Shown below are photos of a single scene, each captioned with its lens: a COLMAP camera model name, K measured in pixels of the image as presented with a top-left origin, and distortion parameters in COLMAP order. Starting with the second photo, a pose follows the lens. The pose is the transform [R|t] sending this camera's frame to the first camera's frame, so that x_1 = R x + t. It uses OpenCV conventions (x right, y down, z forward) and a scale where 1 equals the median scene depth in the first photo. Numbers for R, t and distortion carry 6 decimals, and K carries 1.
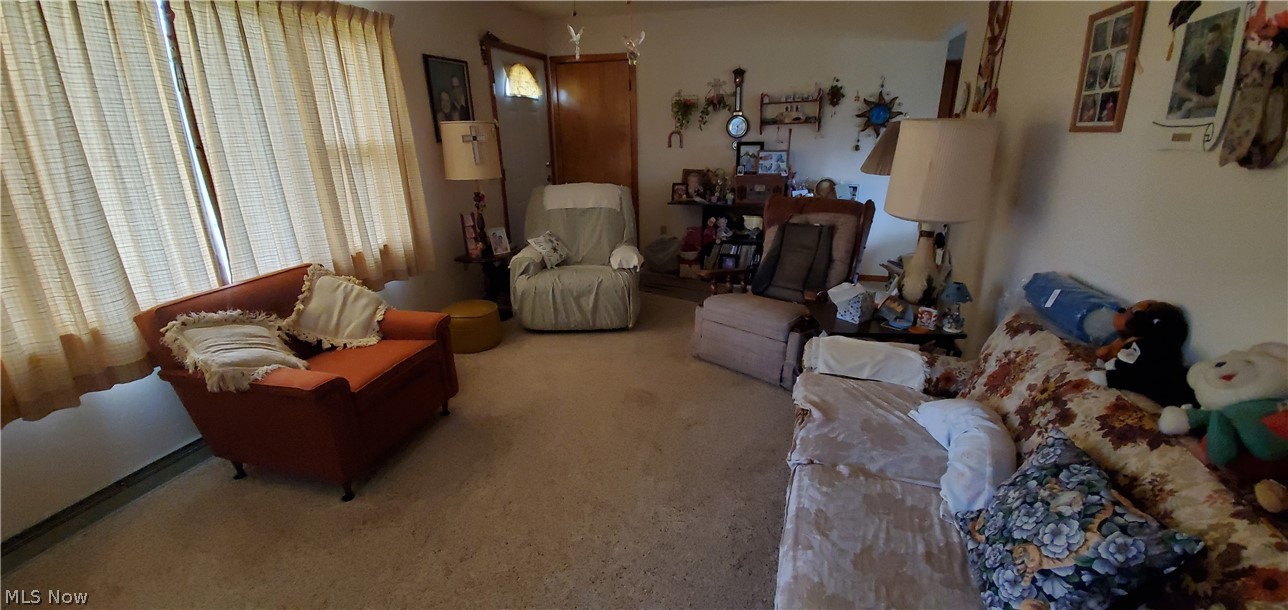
lens RADIAL K [[504.7, 0, 644.3], [0, 504.7, 301.1], [0, 0, 1]] dist [-0.017893, -0.003712]
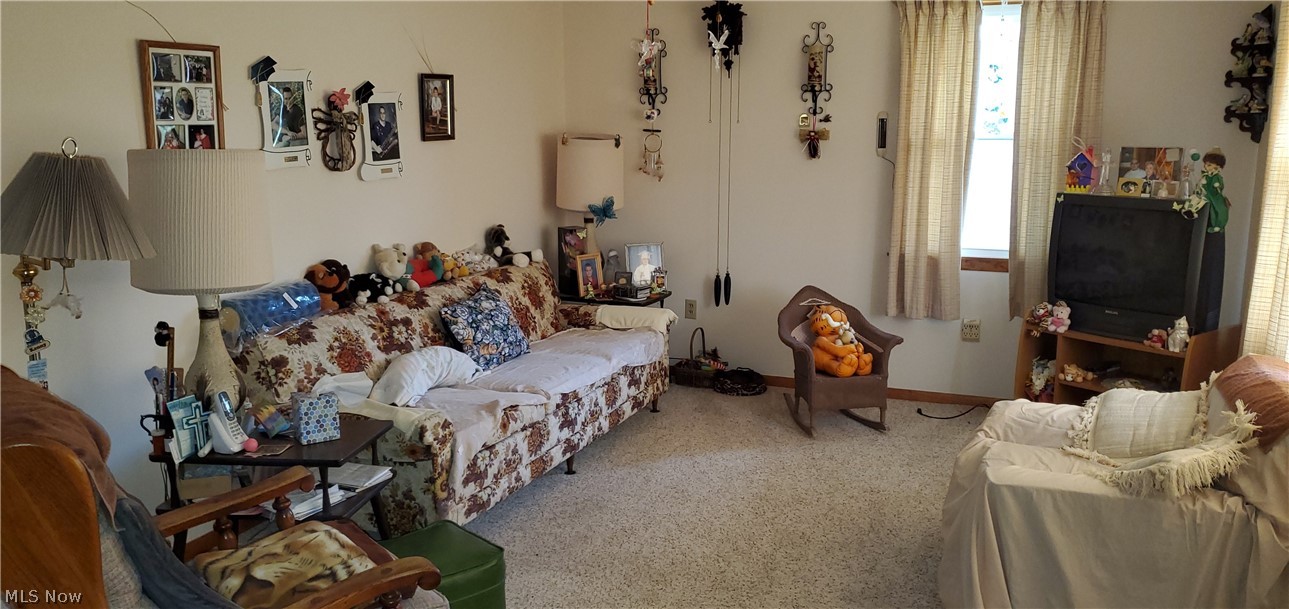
lens RADIAL K [[989.5, 0, 644.4], [0, 989.5, 303.6], [0, 0, 1]] dist [0.029323, -0.042164]
pose [[-0.992315, 0.001442, 0.123731, -0.302977], [0.061772, 0.872195, 0.485243, -1.259295], [-0.107218, 0.489157, -0.865581, 3.466089]]
